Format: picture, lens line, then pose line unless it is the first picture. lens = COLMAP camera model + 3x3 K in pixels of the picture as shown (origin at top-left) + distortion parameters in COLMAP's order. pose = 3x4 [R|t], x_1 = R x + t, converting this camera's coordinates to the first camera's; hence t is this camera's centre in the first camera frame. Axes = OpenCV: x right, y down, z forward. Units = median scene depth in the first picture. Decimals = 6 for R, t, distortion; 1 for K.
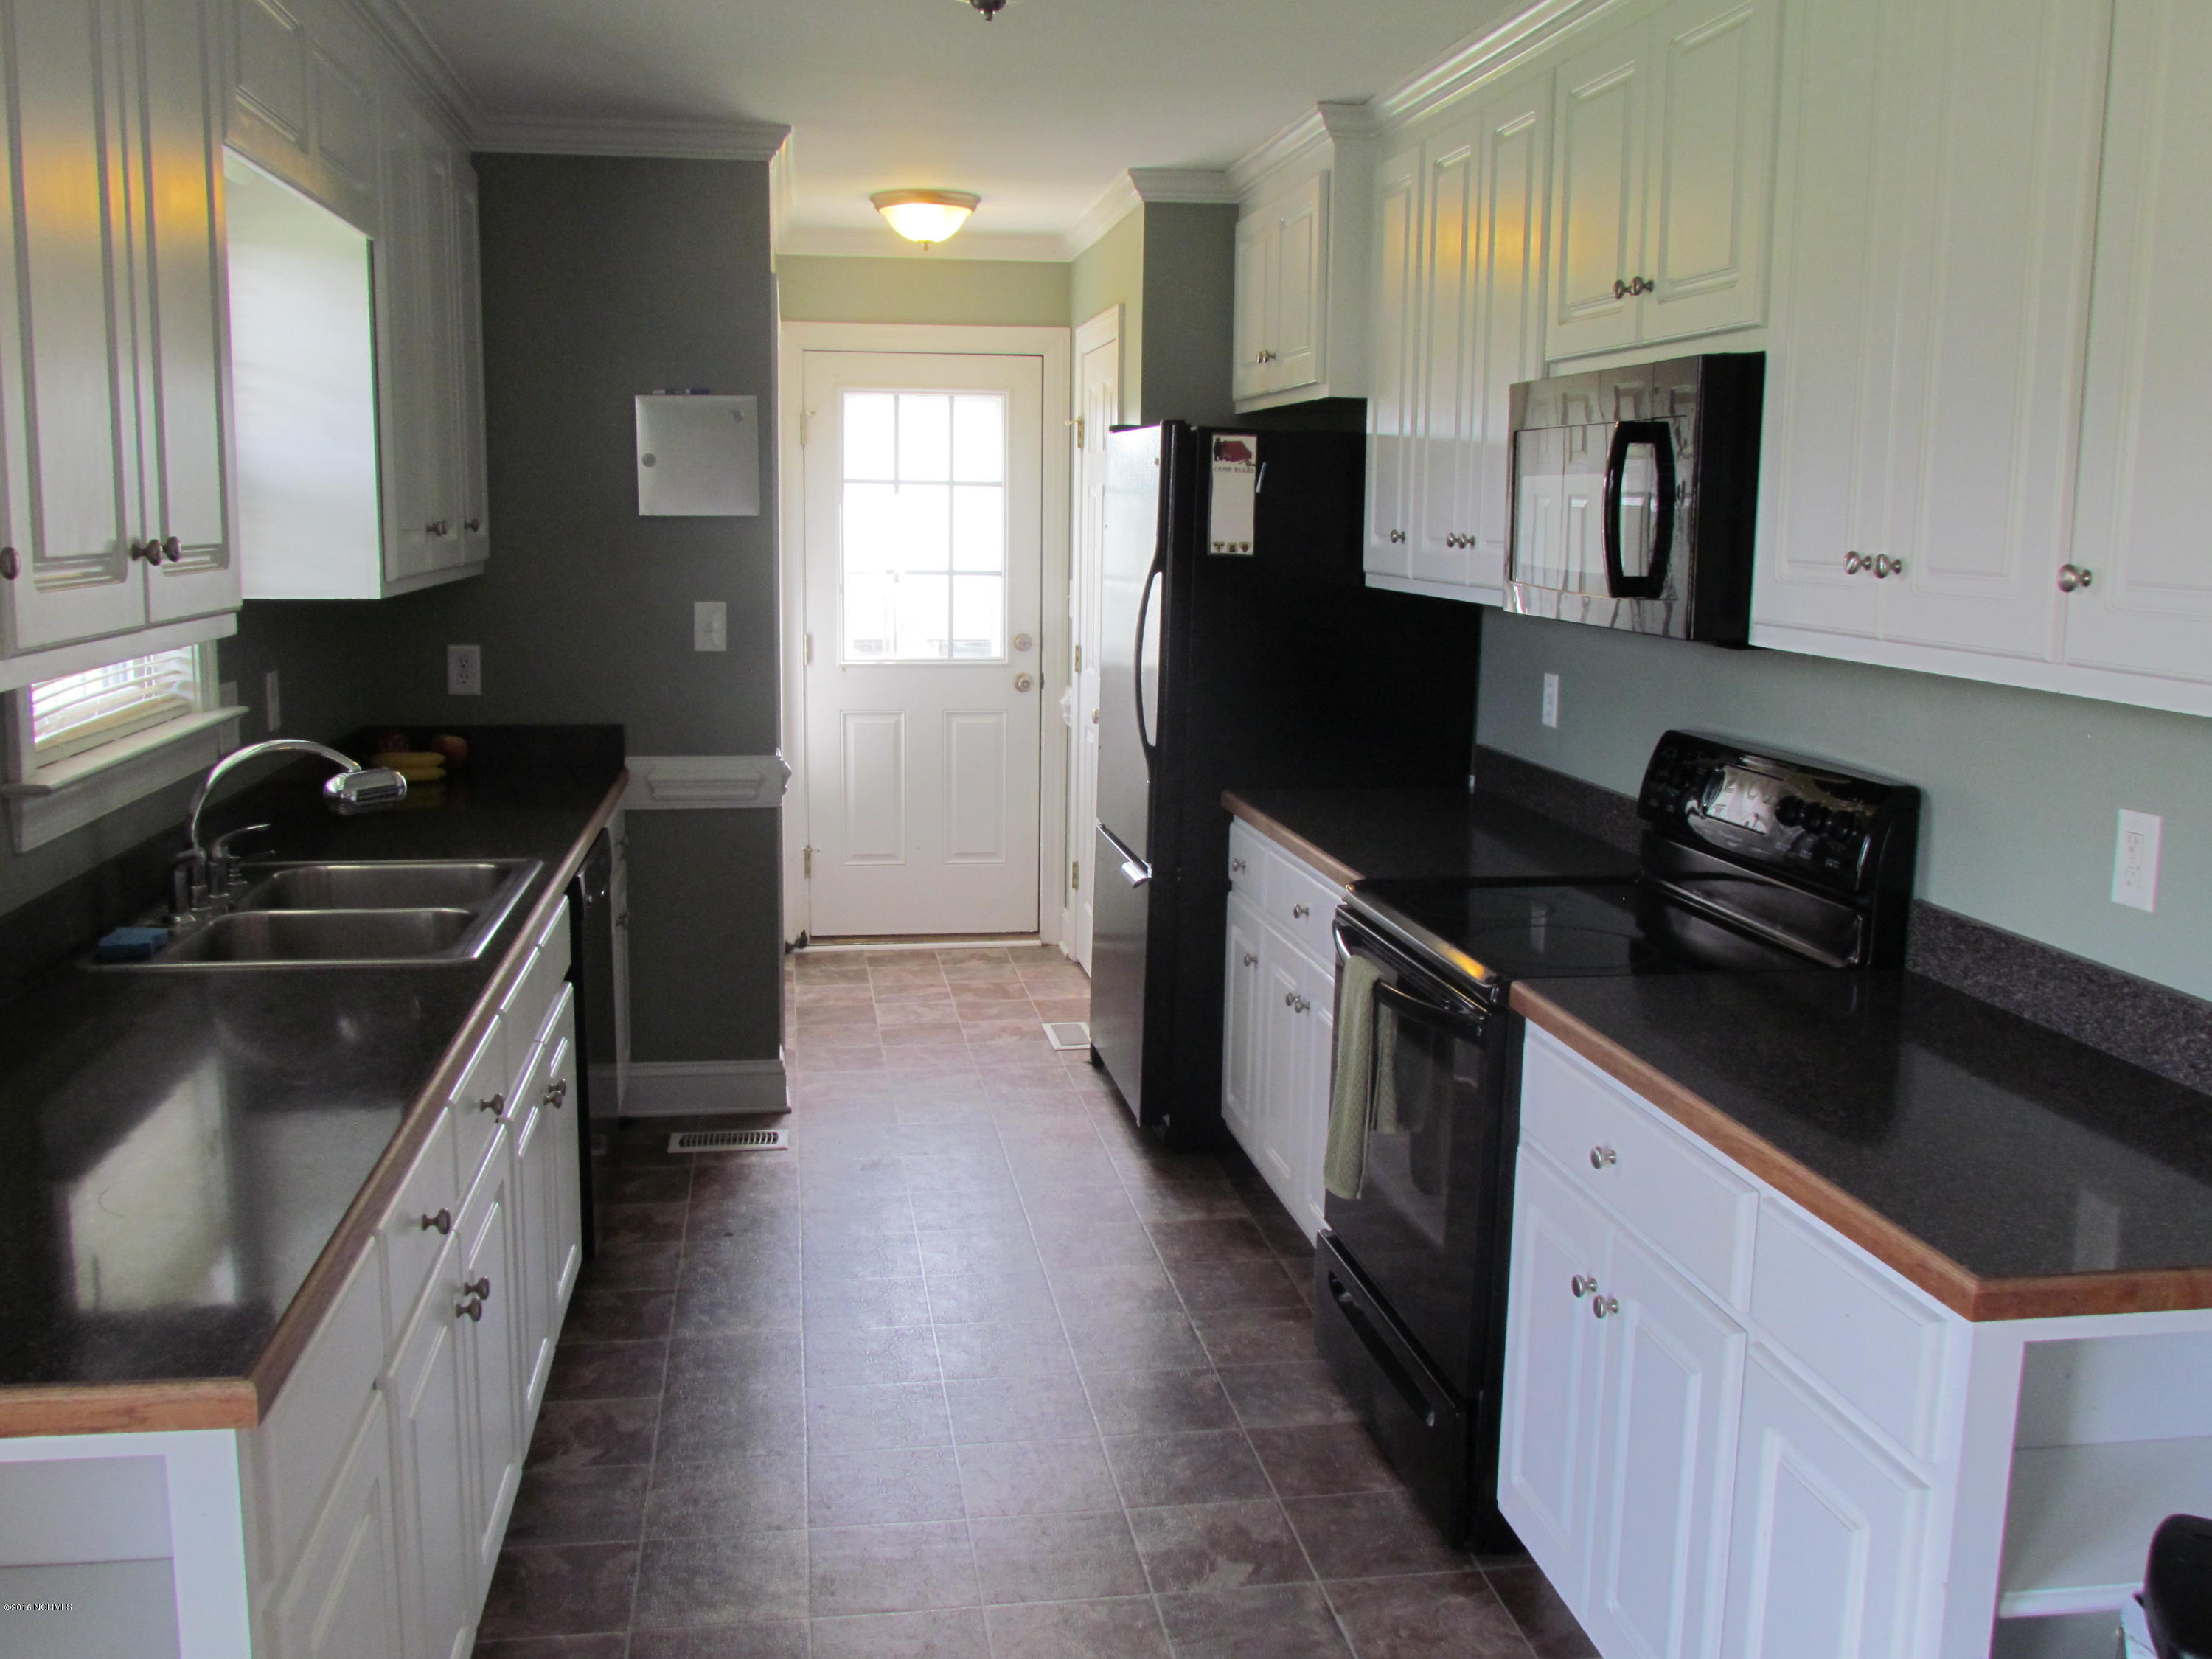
lens RADIAL K [[1966.6, 0, 1109.1], [0, 1966.6, 816.6], [0, 0, 1]] dist [-0.002711, 0.003439]
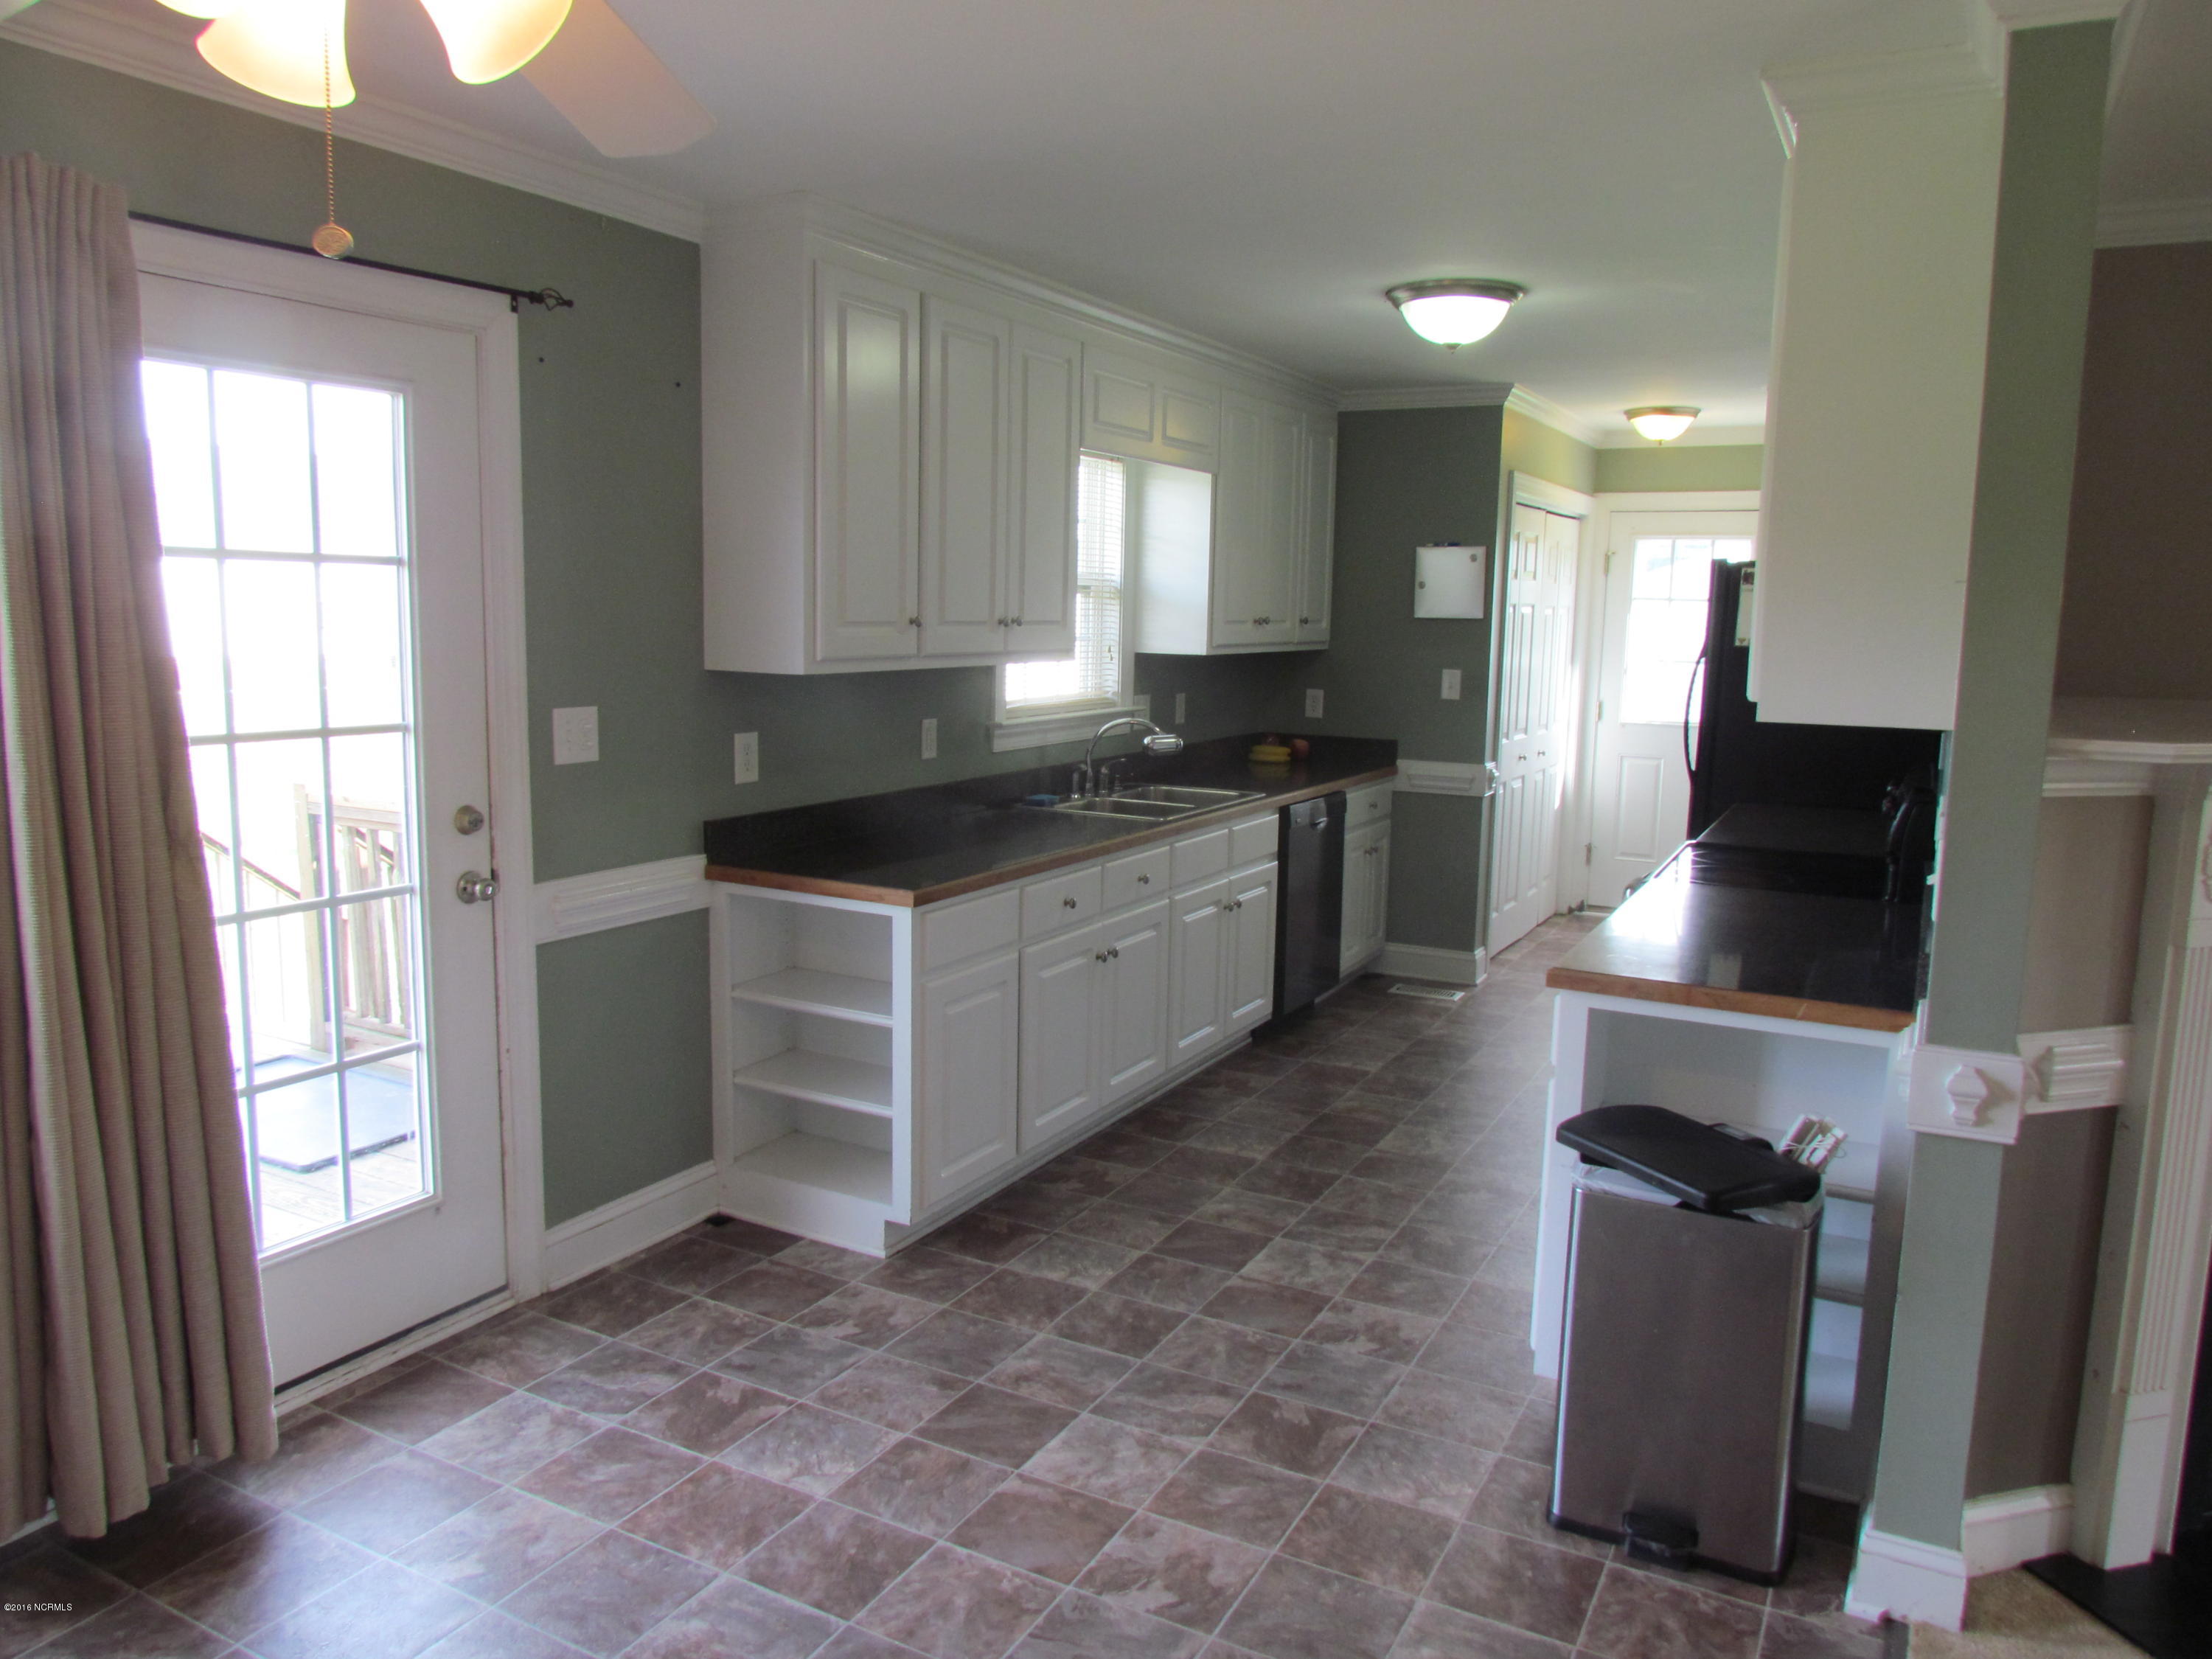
lens RADIAL K [[1561.3, 0, 1110.7], [0, 1561.3, 834.6], [0, 0, 1]] dist [-0.024570, -0.001207]
pose [[0.795927, 0.089758, -0.598702, 0.368676], [-0.102387, 0.994660, 0.013005, 0.041887], [0.596672, 0.050949, 0.800866, -0.219334]]
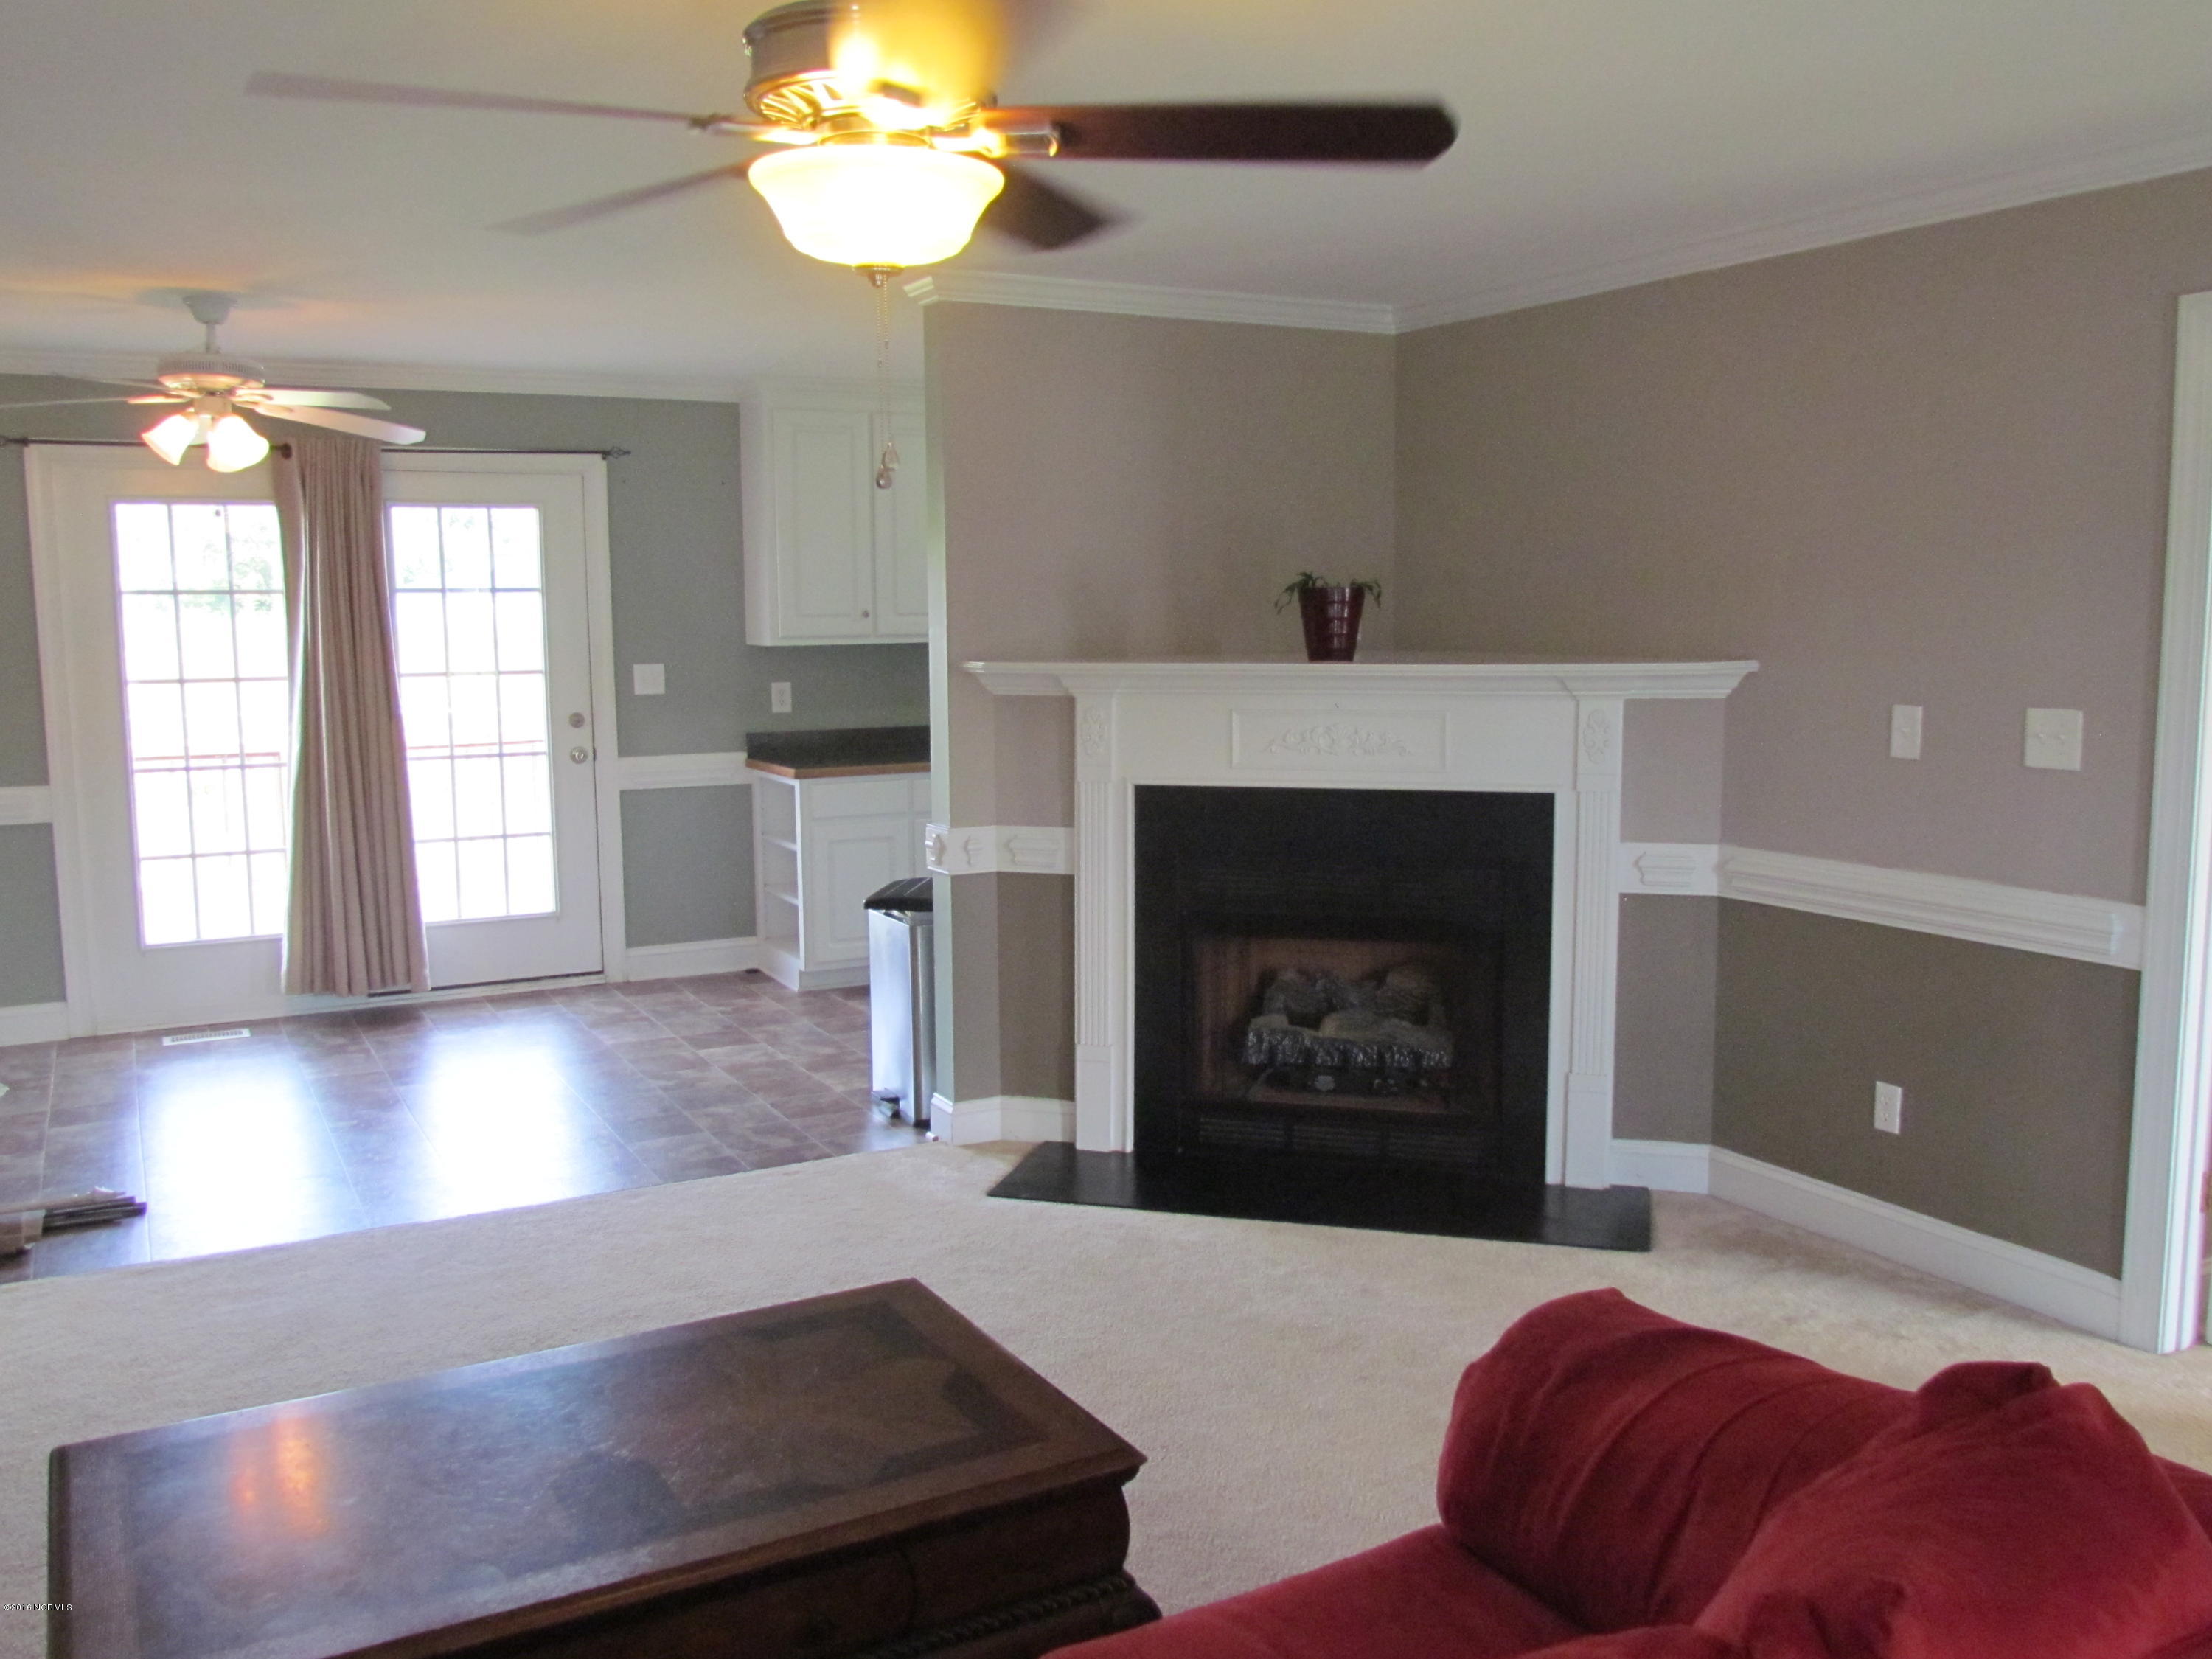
lens RADIAL K [[1904.5, 0, 1099.6], [0, 1904.5, 834.4], [0, 0, 1]] dist [-0.009377, -0.000974]
pose [[0.313834, 0.100481, -0.944146, 1.388598], [-0.131435, 0.989408, 0.061609, 0.011748], [0.940336, 0.104759, 0.323717, 0.051091]]
